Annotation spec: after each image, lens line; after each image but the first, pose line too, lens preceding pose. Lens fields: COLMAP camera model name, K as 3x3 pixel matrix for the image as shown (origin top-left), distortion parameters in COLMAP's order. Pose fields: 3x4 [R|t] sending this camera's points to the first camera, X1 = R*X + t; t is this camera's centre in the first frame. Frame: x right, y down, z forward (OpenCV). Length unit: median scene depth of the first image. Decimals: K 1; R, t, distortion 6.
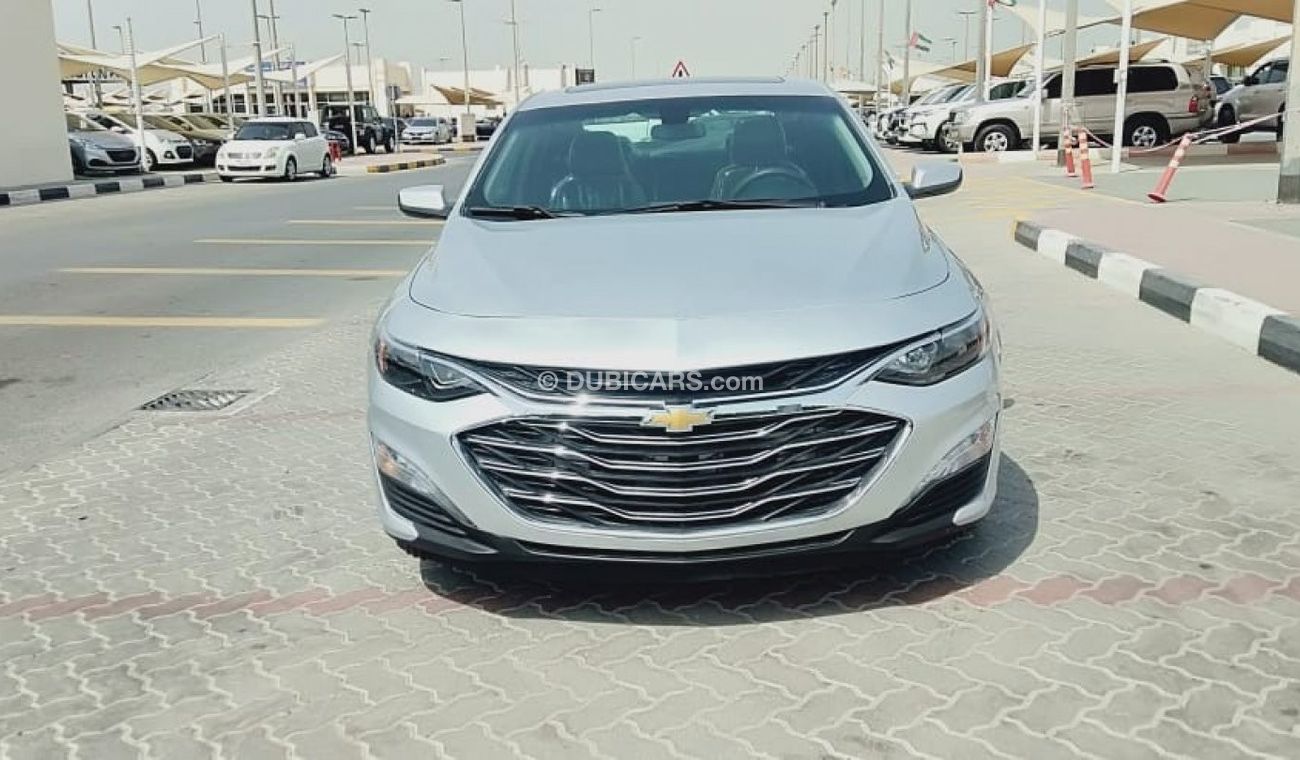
lens RADIAL K [[1227.1, 0, 650.0], [0, 1227.1, 380.0], [0, 0, 1]] dist [0.124959, -0.235240]
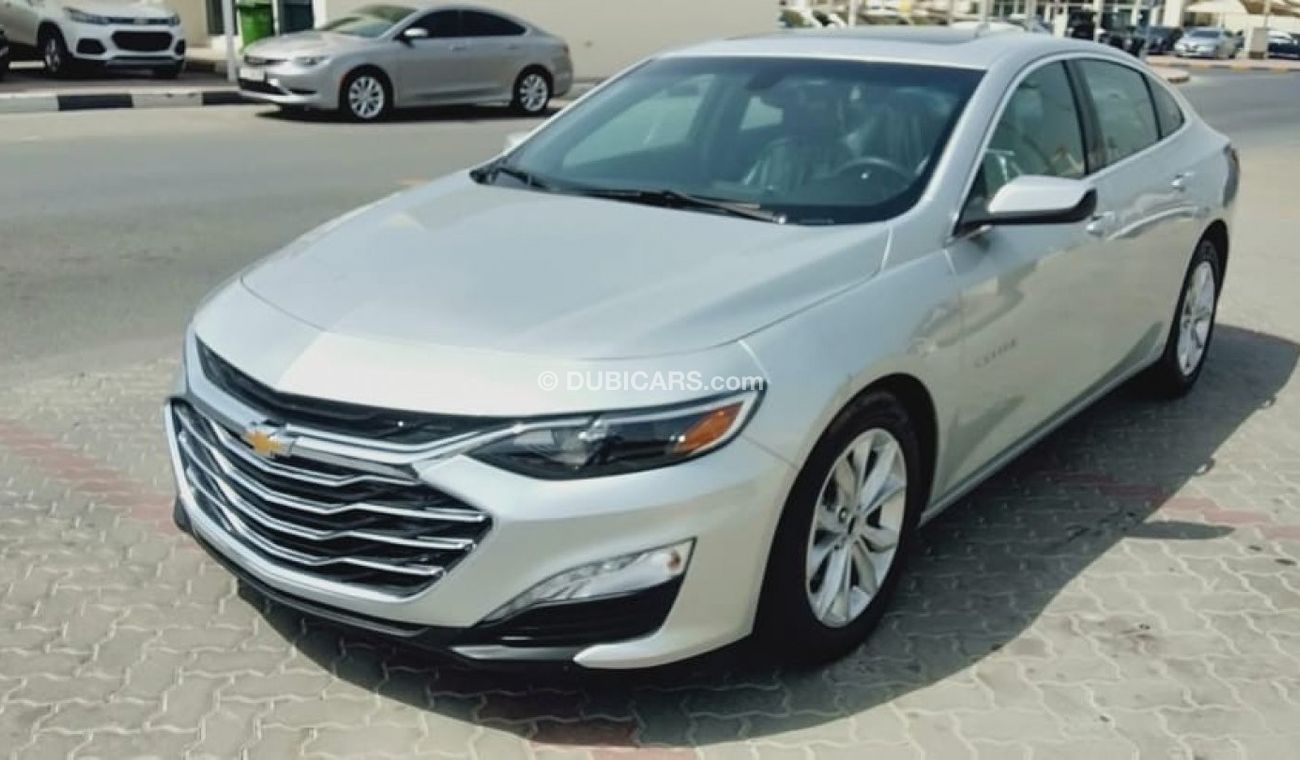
lens RADIAL K [[1227.1, 0, 650.0], [0, 1227.1, 380.0], [0, 0, 1]] dist [0.124959, -0.235240]
pose [[0.800490, 0.231586, -0.552796, 0.687889], [-0.187601, 0.972801, 0.135881, -0.172786], [0.569229, -0.005066, 0.822163, 0.409773]]
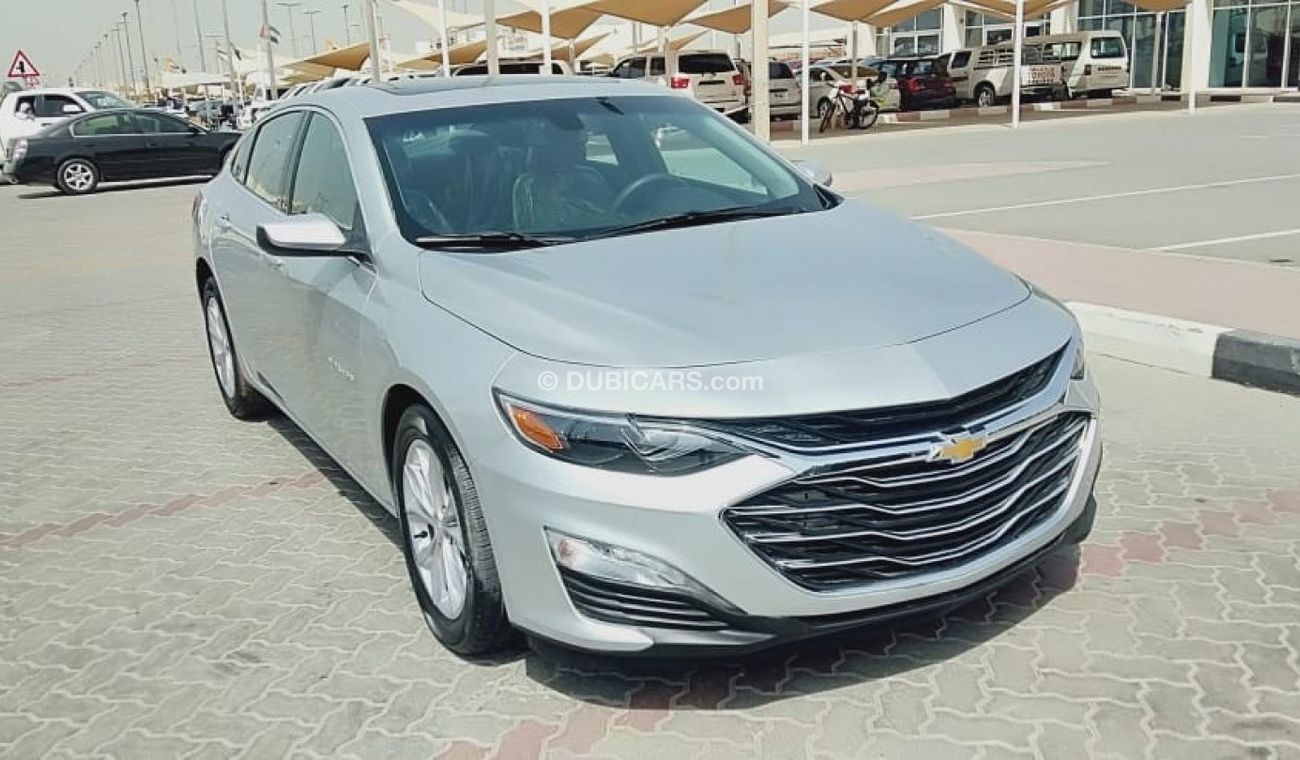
lens RADIAL K [[1227.1, 0, 650.0], [0, 1227.1, 380.0], [0, 0, 1]] dist [0.124959, -0.235240]
pose [[0.836001, -0.132629, 0.532458, -0.623760], [0.129004, 0.990658, 0.044214, -0.085195], [-0.533348, 0.031726, 0.845301, 0.310875]]
